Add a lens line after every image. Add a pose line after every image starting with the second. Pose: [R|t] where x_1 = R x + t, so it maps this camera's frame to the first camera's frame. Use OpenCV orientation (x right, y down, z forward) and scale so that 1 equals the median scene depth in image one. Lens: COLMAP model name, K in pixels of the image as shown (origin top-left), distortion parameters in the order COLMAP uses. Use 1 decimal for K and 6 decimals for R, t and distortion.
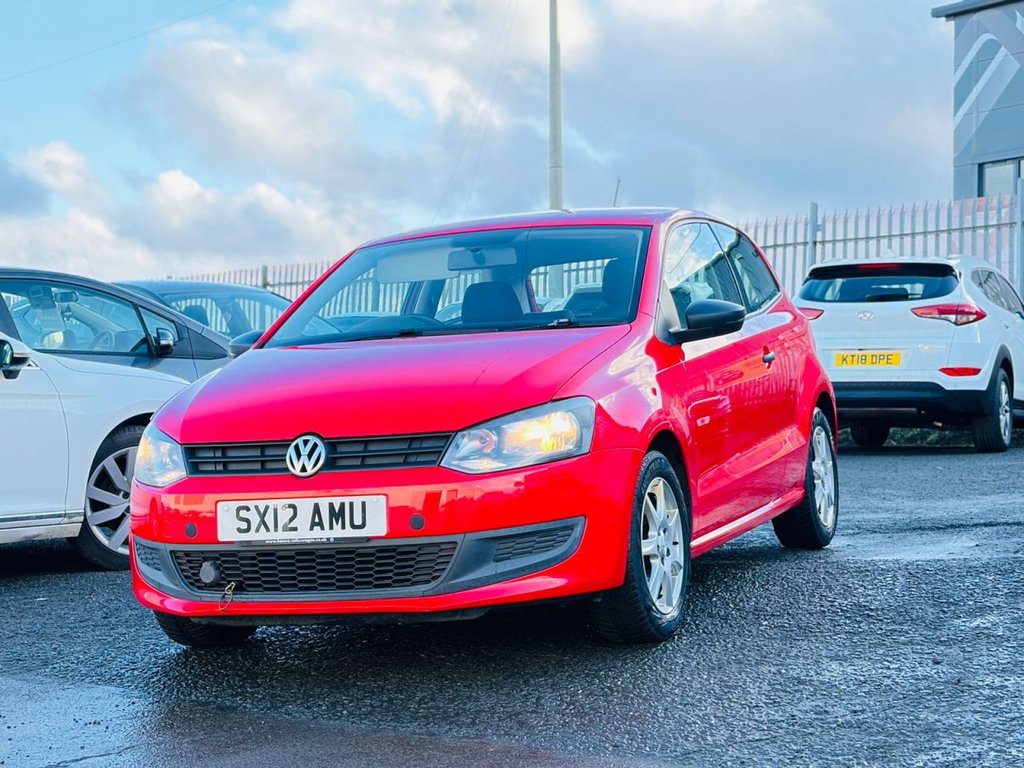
lens RADIAL K [[2087.5, 0, 507.6], [0, 2087.5, 382.5], [0, 0, 1]] dist [0.158907, 0.000000]
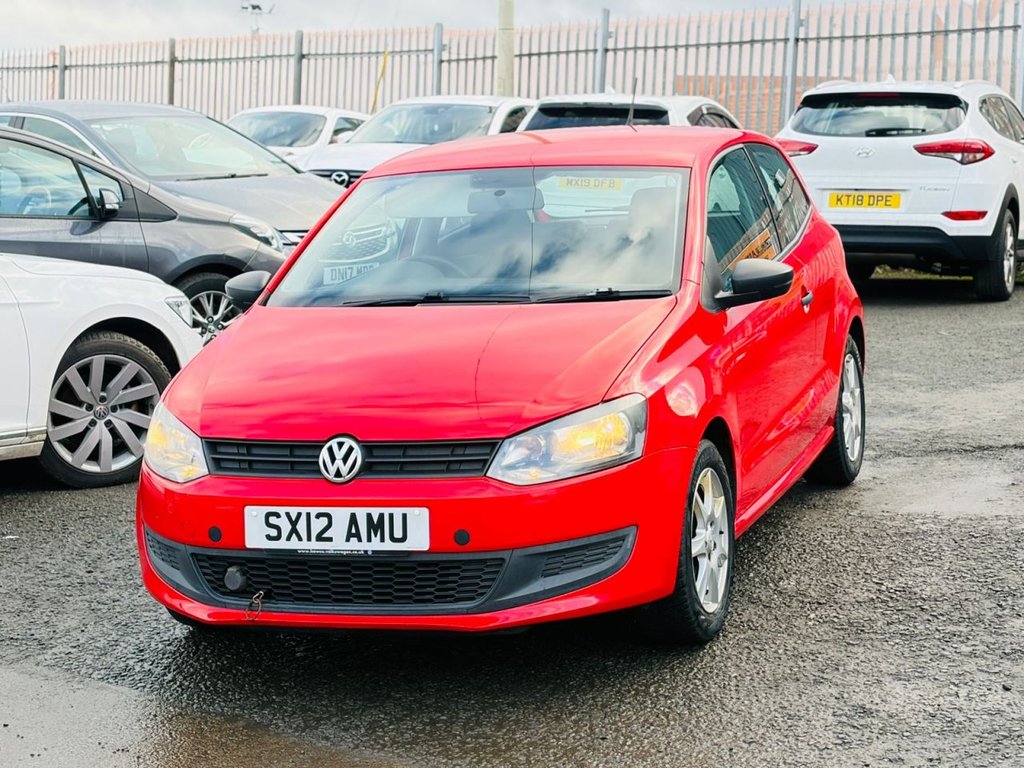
lens RADIAL K [[2316.7, 0, 510.4], [0, 2316.7, 391.2], [0, 0, 1]] dist [0.170009, 0.000000]
pose [[0.999138, 0.008916, 0.040554, -0.060840], [-0.013450, 0.993511, 0.112939, -0.109766], [-0.039283, -0.113387, 0.992774, -0.027166]]
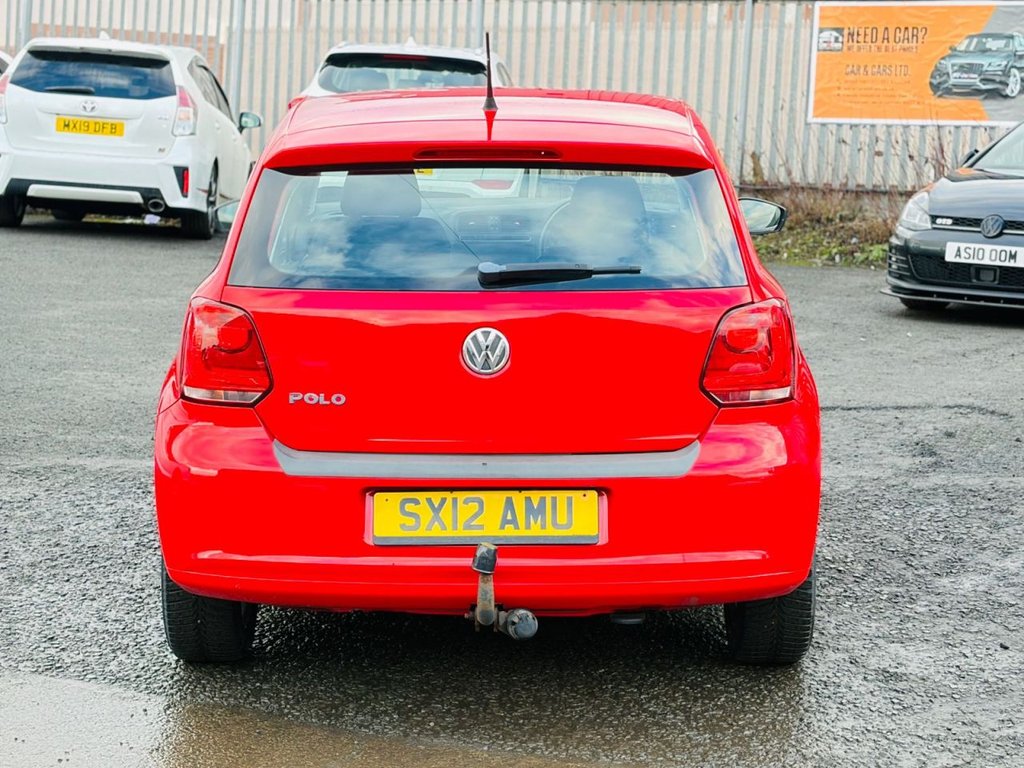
lens RADIAL K [[2316.7, 0, 516.3], [0, 2316.7, 385.7], [0, 0, 1]] dist [0.170009, 0.000000]
pose [[0.935966, 0.010213, 0.351942, -0.362508], [-0.054600, 0.991697, 0.116426, -0.093704], [-0.347831, -0.128187, 0.928753, 0.085329]]
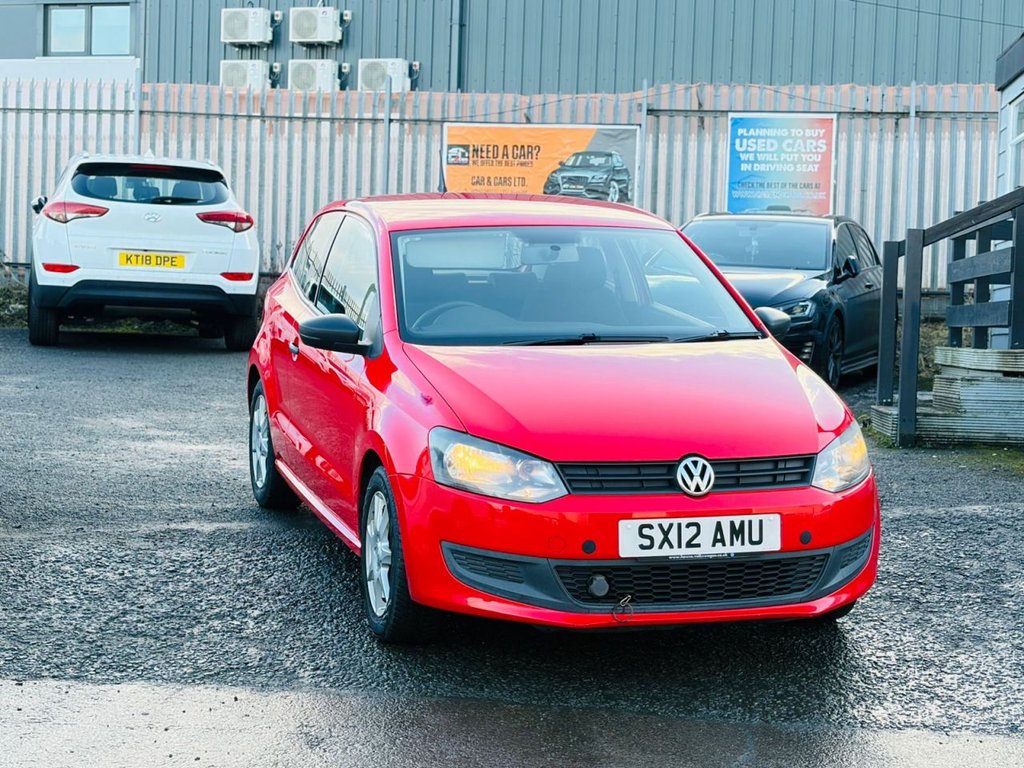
lens RADIAL K [[2087.5, 0, 507.5], [0, 2087.5, 378.5], [0, 0, 1]] dist [0.158907, 0.000000]
pose [[0.806777, 0.004273, 0.590840, -0.785238], [-0.052480, 0.996540, 0.064452, -0.076825], [-0.588520, -0.083006, 0.804210, 0.189060]]
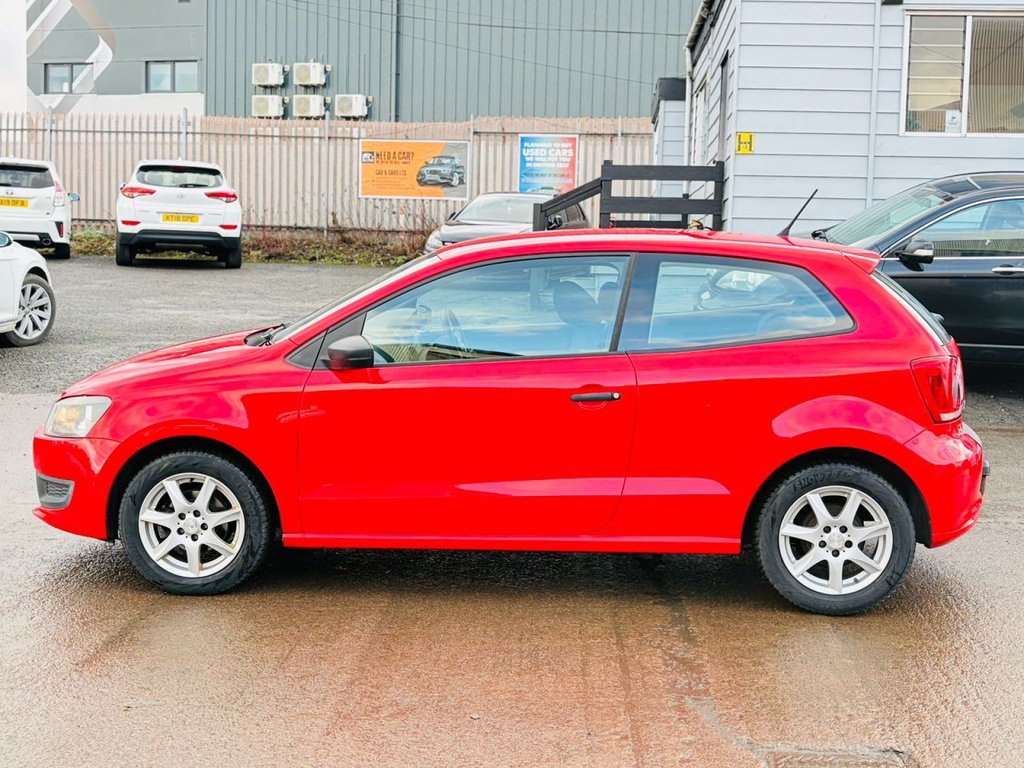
lens RADIAL K [[1371.0, 0, 541.1], [0, 1371.0, 413.1], [0, 0, 1]] dist [0.018797, 0.000000]
pose [[0.781508, -0.053141, 0.621627, -0.941340], [-0.050156, 0.987790, 0.147500, -0.098088], [-0.621875, -0.146451, 0.769301, -0.464405]]
